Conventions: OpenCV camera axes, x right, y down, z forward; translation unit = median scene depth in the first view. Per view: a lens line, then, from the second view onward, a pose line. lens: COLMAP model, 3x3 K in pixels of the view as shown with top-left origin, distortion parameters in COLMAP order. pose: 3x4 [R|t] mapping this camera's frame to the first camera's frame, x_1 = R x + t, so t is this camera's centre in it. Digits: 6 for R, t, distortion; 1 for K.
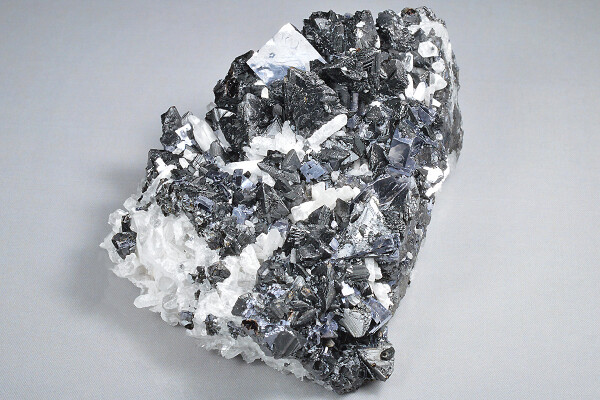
lens RADIAL K [[1631.4, 0, 300.0], [0, 1631.4, 200.0], [0, 0, 1]] dist [-0.095598, -0.597930]
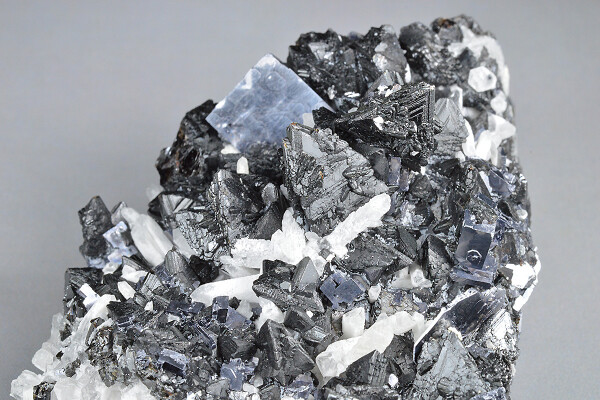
lens RADIAL K [[1631.4, 0, 300.0], [0, 1631.4, 200.0], [0, 0, 1]] dist [-0.095598, -0.597930]
pose [[0.993602, -0.076465, 0.083113, -0.054342], [0.078006, 0.996833, -0.015448, -0.041882], [-0.081668, 0.021833, 0.996420, 0.376770]]
